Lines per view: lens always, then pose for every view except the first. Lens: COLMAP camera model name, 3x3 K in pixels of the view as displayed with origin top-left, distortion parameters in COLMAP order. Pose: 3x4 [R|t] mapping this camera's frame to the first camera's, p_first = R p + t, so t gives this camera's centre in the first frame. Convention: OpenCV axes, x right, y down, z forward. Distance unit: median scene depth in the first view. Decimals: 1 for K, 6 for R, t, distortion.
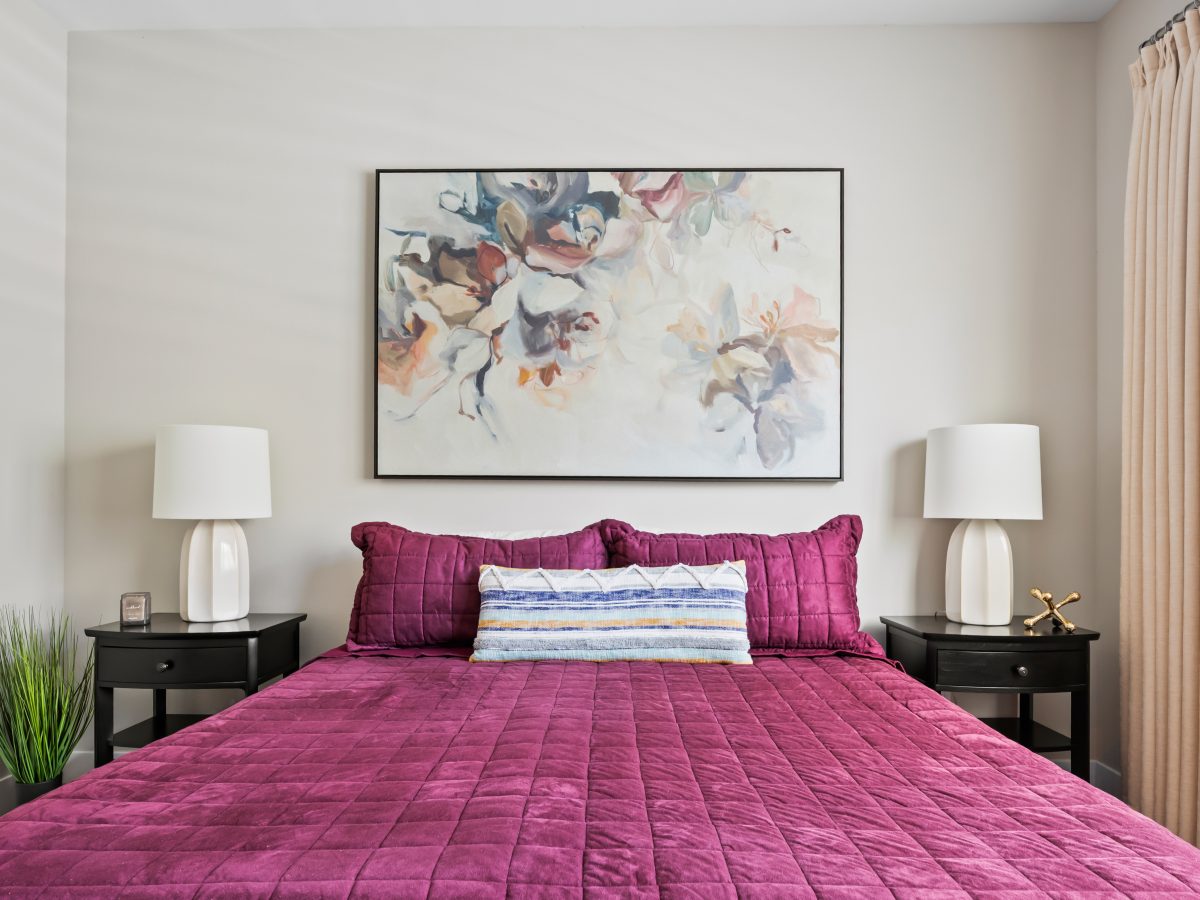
lens RADIAL K [[783.6, 0, 600.9], [0, 783.6, 496.4], [0, 0, 1]] dist [-0.001902, 0.003542]
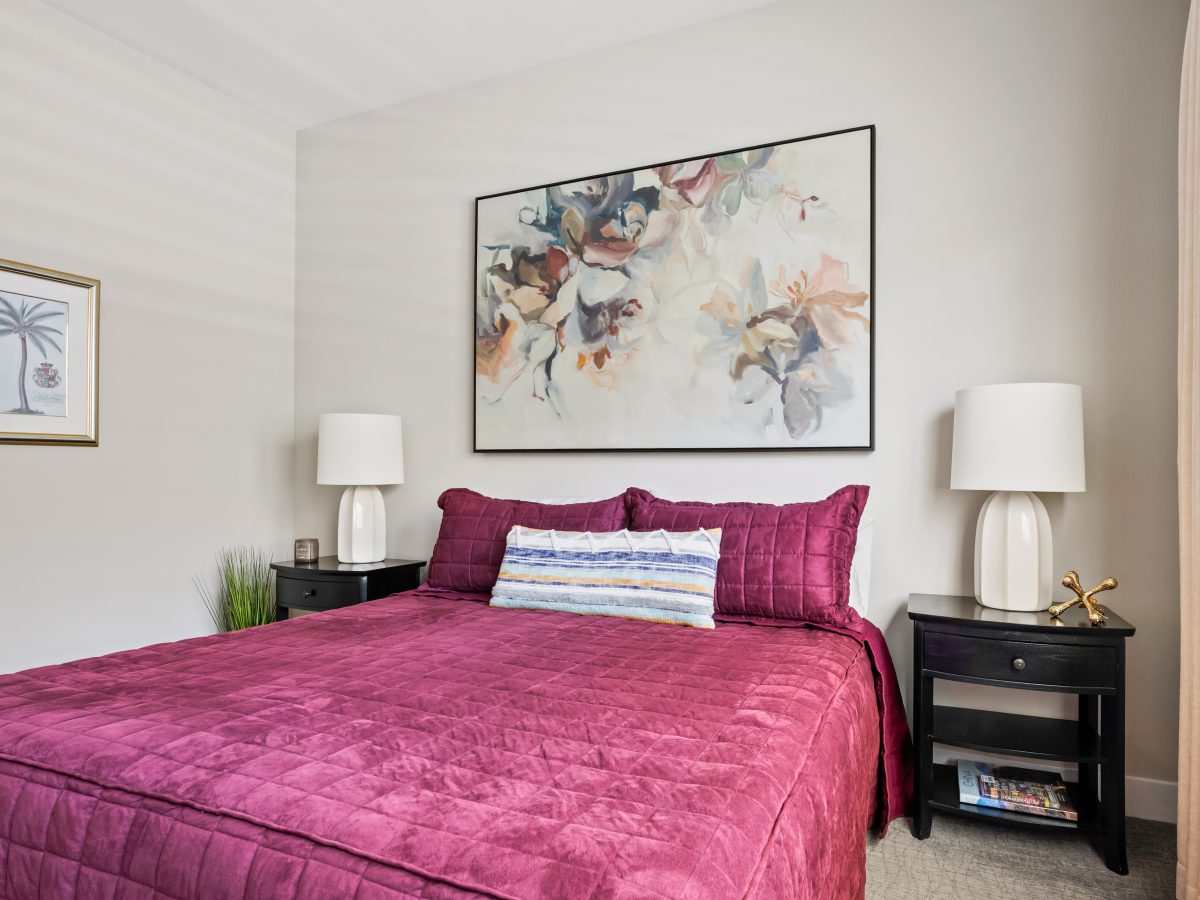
lens RADIAL K [[727.2, 0, 641.2], [0, 727.2, 469.0], [0, 0, 1]] dist [-0.003047, 0.000066]
pose [[0.917968, -0.001492, -0.396652, 0.401345], [0.000939, 0.999998, -0.001590, 0.004511], [0.396654, 0.001087, 0.917968, 0.069781]]
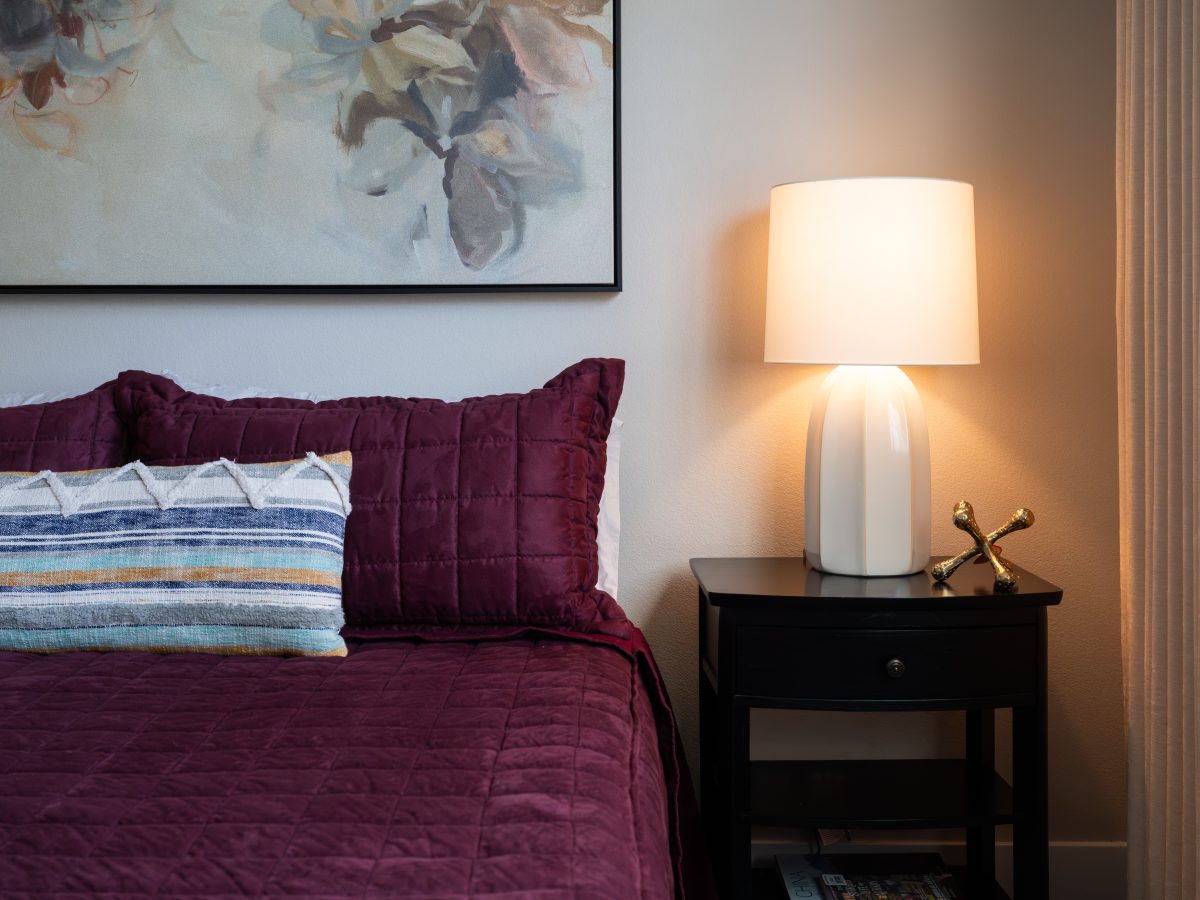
lens RADIAL K [[1587.0, 0, 599.5], [0, 1587.0, 318.1], [0, 0, 1]] dist [0.000258, 0.000000]
pose [[0.999883, -0.008316, -0.012855, 0.308288], [0.008364, 0.999958, 0.003652, -0.006051], [0.012824, -0.003759, 0.999911, -0.020585]]
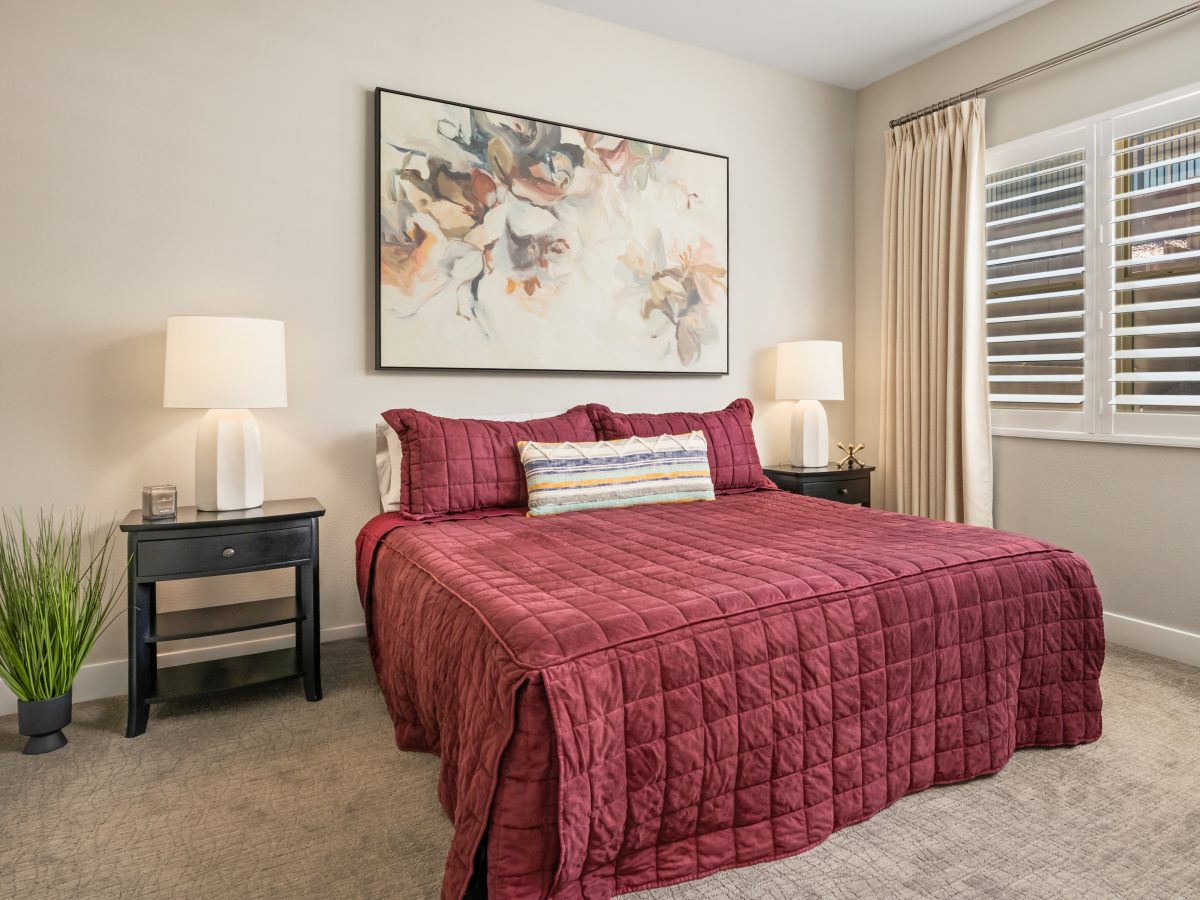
lens RADIAL K [[783.6, 0, 708.1], [0, 783.6, 392.8], [0, 0, 1]] dist [-0.001902, 0.003542]
pose [[0.827693, -0.005848, 0.561151, -0.529512], [0.001705, 0.999967, 0.007907, 0.001371], [-0.561179, -0.005588, 0.827675, -0.169391]]
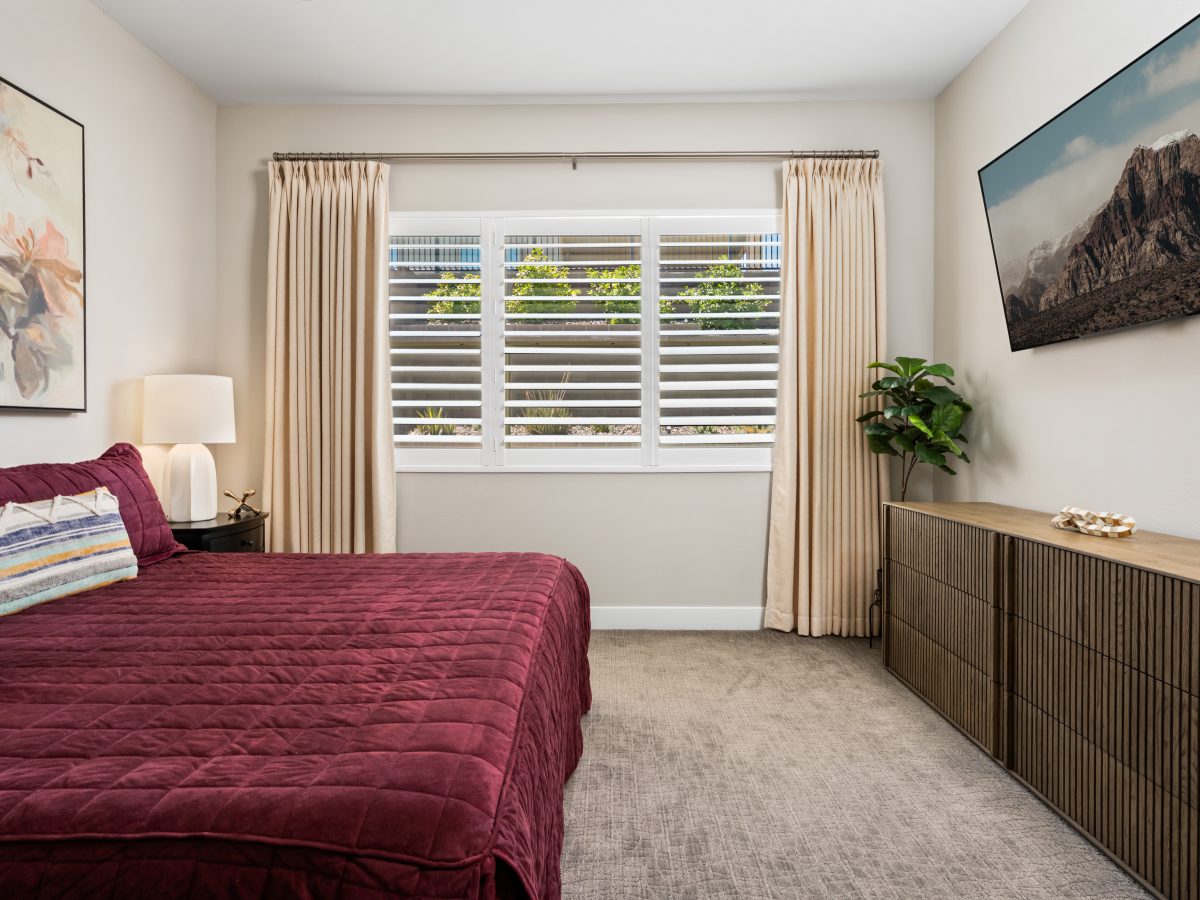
lens RADIAL K [[653.6, 0, 617.8], [0, 653.6, 434.8], [0, 0, 1]] dist [-0.001989, 0.000077]
pose [[-0.027690, -0.010130, 0.999565, -0.623484], [-0.002121, 0.999947, 0.010075, 0.000727], [-0.999614, -0.001841, -0.027710, 0.282354]]
